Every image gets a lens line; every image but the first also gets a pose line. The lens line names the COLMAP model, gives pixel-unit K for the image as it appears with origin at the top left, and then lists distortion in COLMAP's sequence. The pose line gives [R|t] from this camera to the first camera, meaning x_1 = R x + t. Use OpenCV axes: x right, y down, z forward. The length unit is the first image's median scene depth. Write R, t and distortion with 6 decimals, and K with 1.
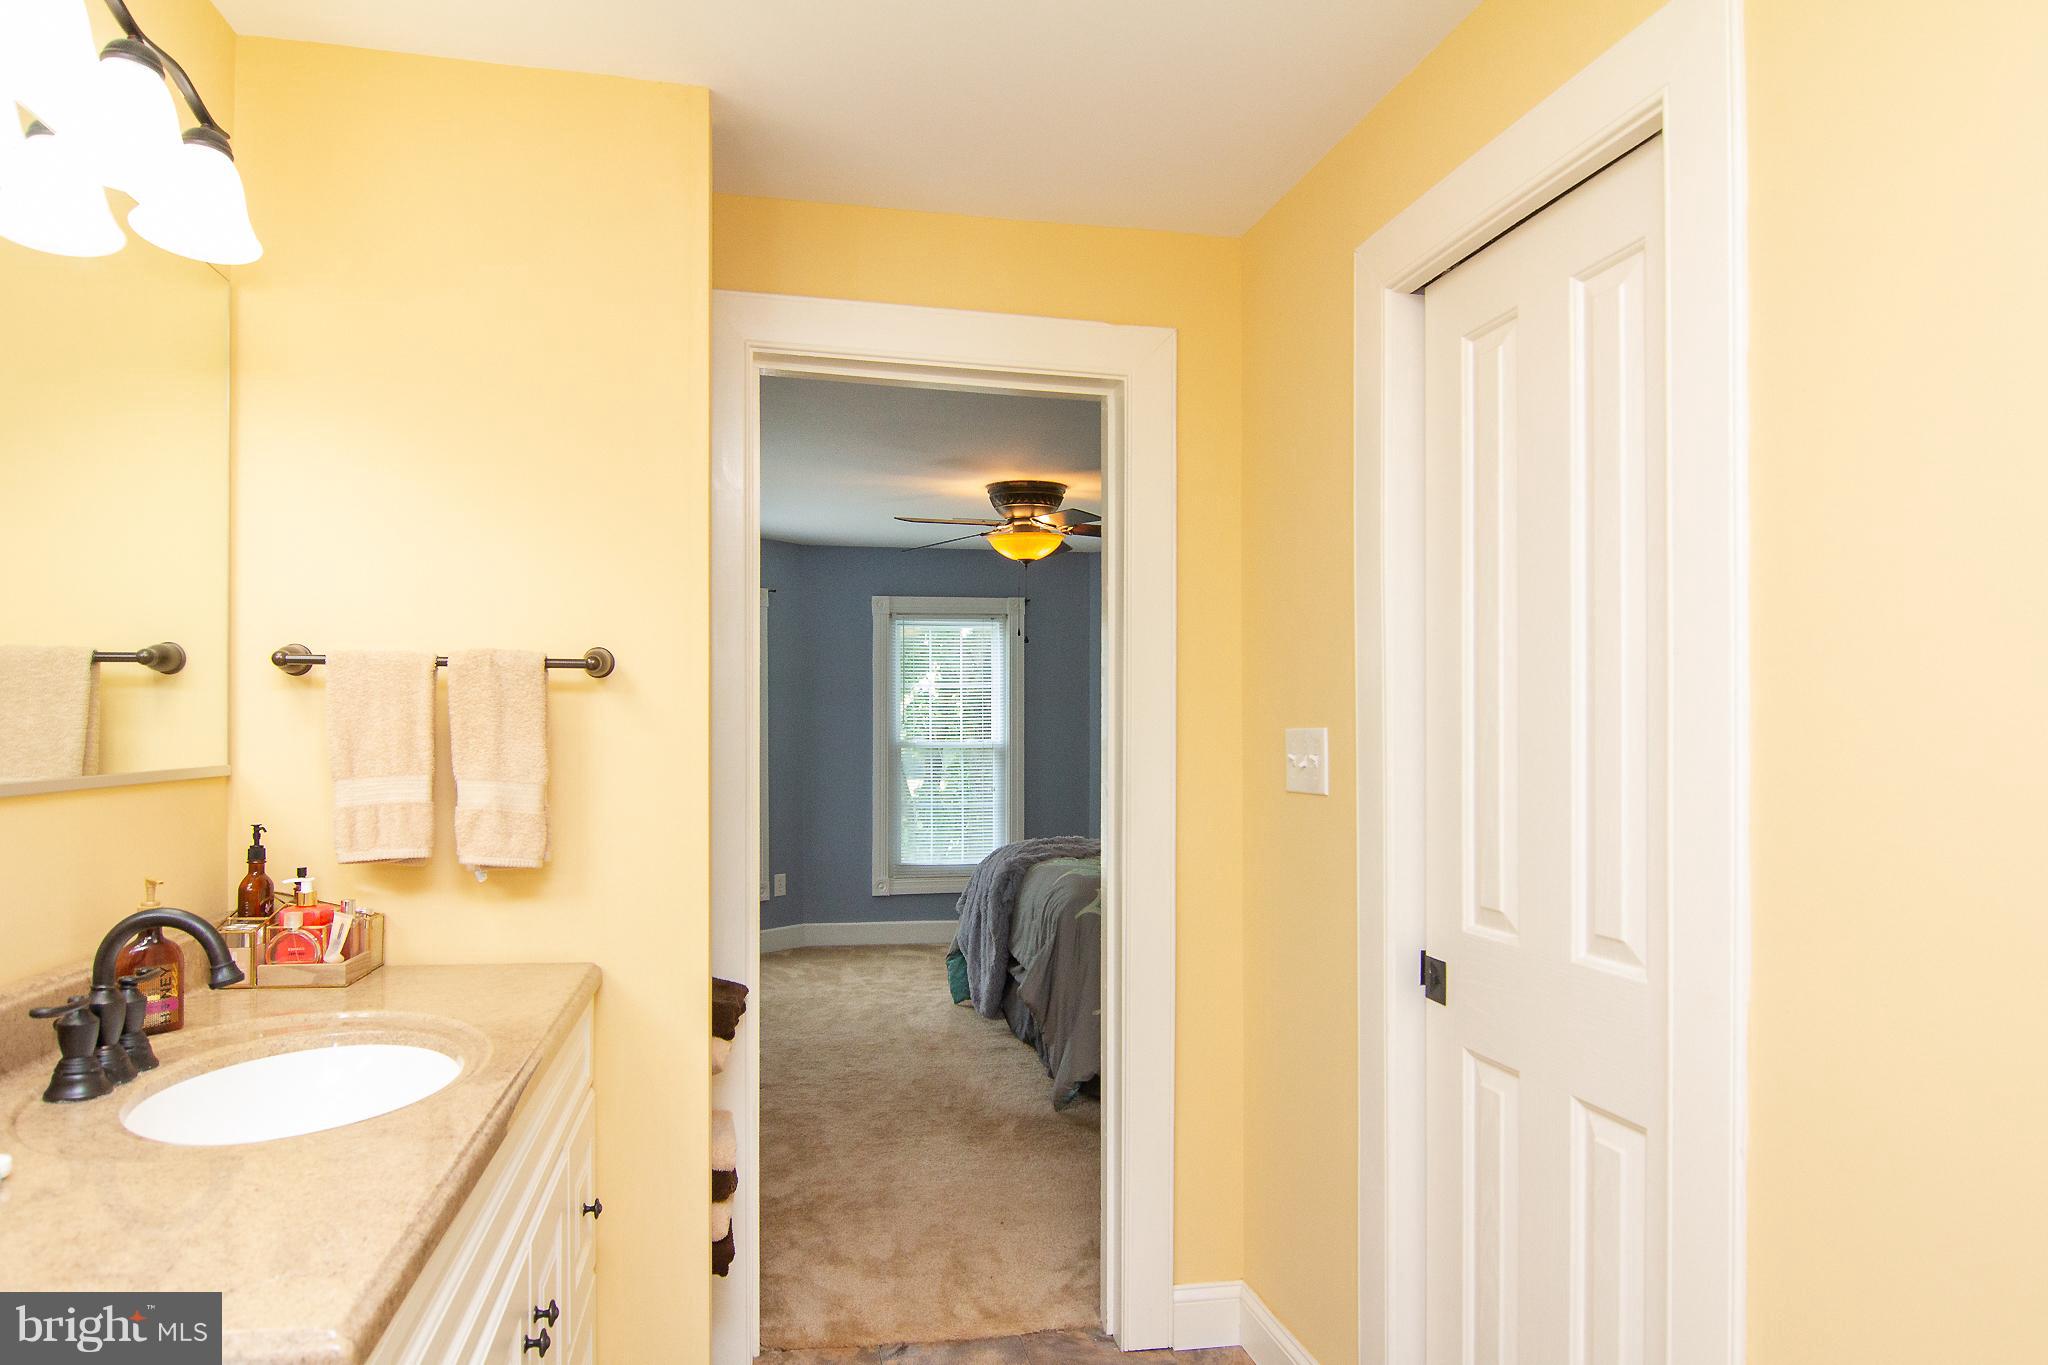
lens RADIAL K [[1187.0, 0, 1025.7], [0, 1187.0, 694.4], [0, 0, 1]] dist [-0.000674, -0.000590]
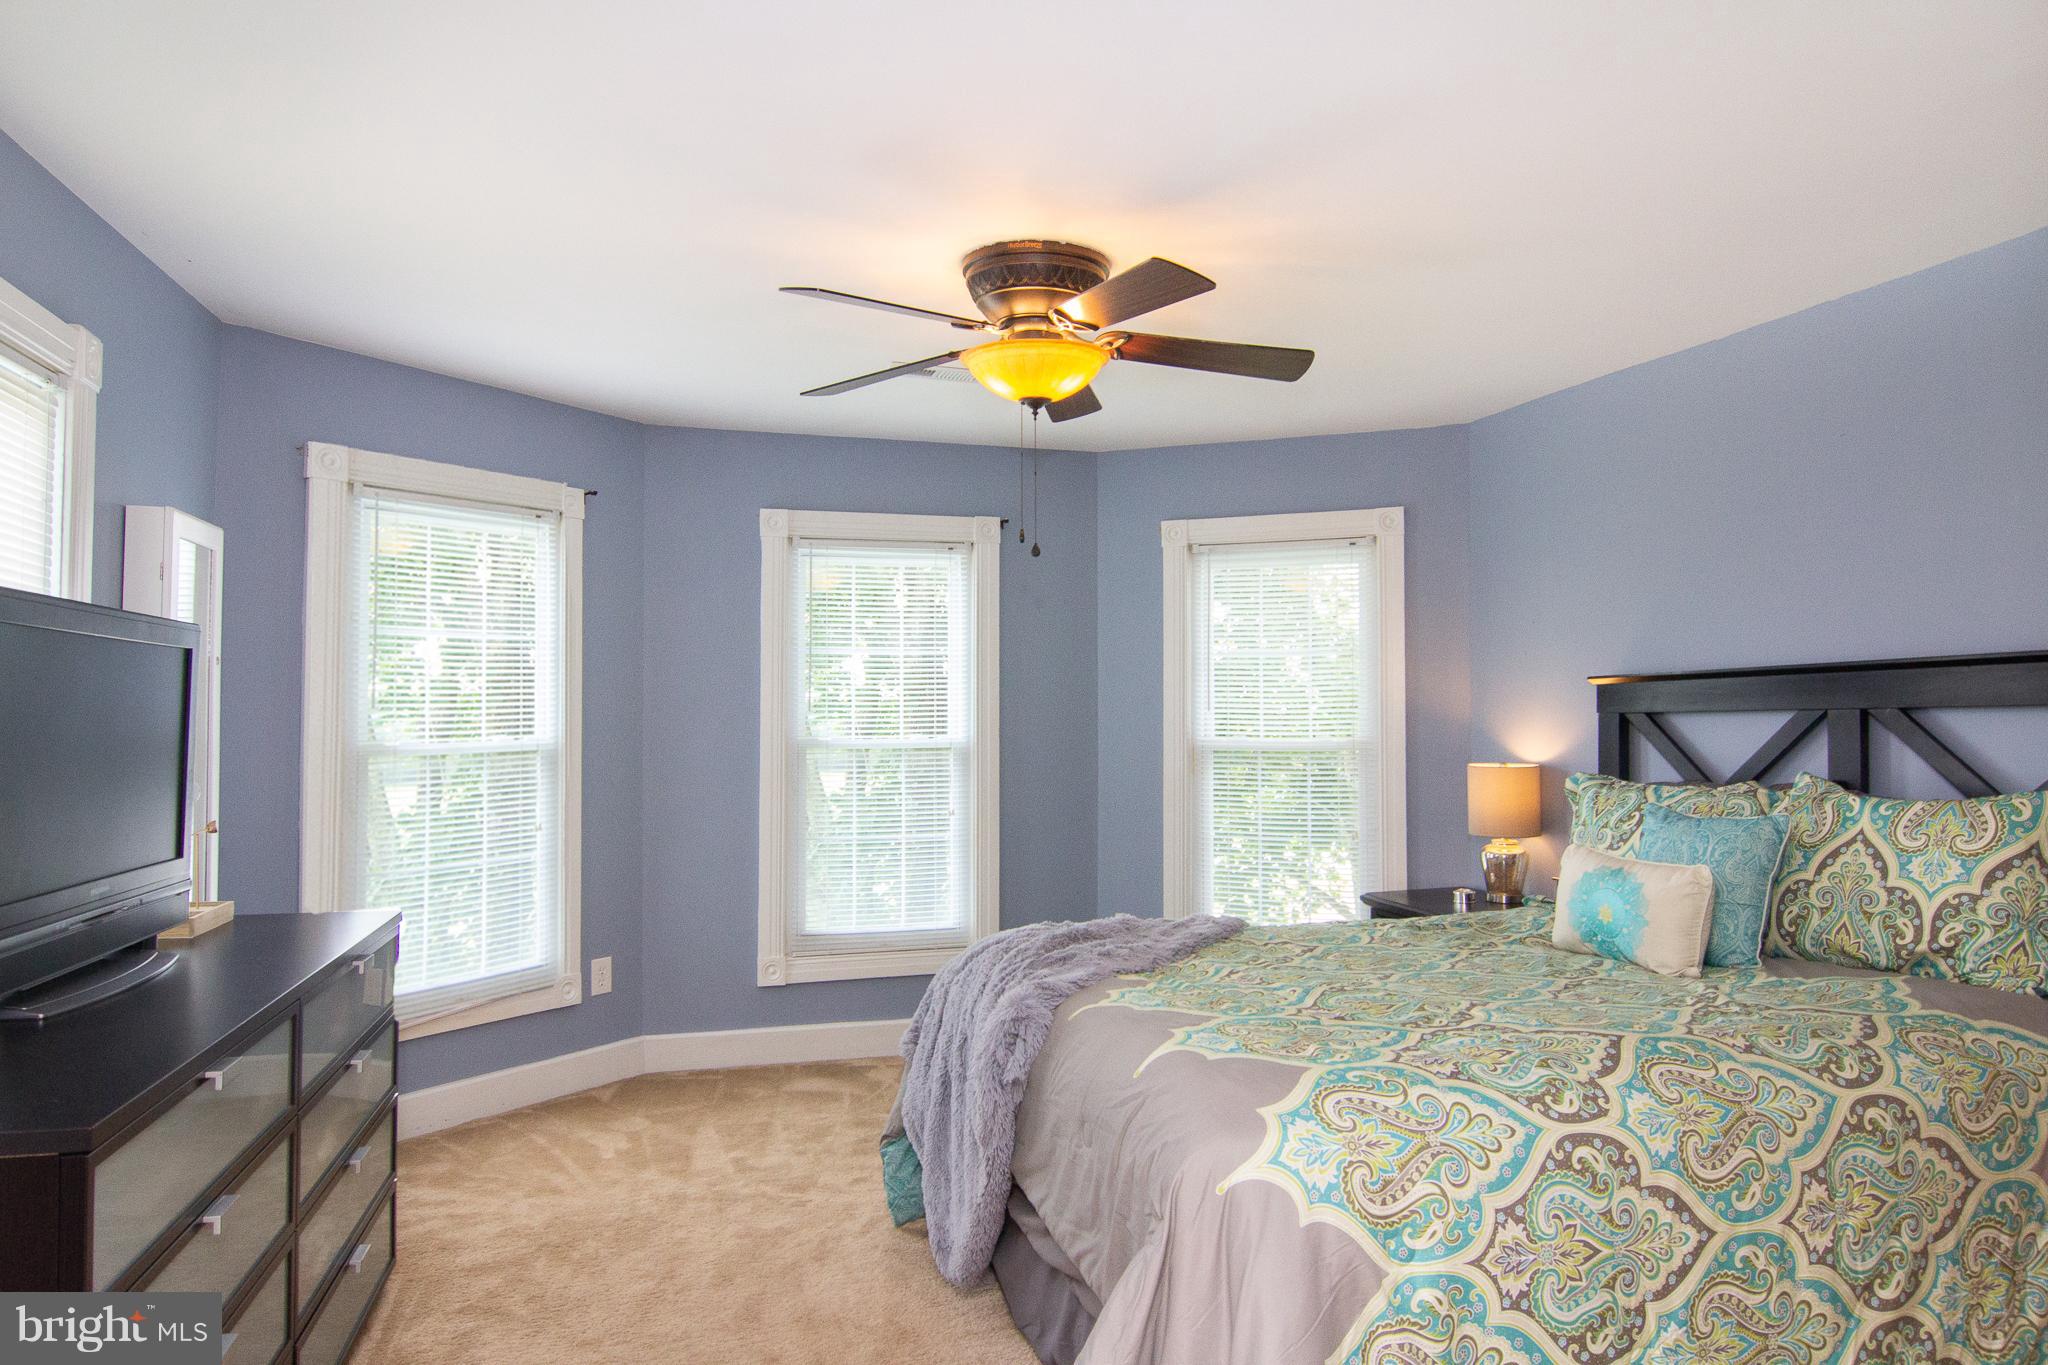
lens RADIAL K [[1187.0, 0, 1025.7], [0, 1187.0, 694.4], [0, 0, 1]] dist [-0.000674, -0.000590]
pose [[0.997945, 0.004923, 0.063881, -0.034422], [-0.005254, 0.999974, 0.005013, 0.014425], [-0.063855, -0.005338, 0.997945, 0.433978]]
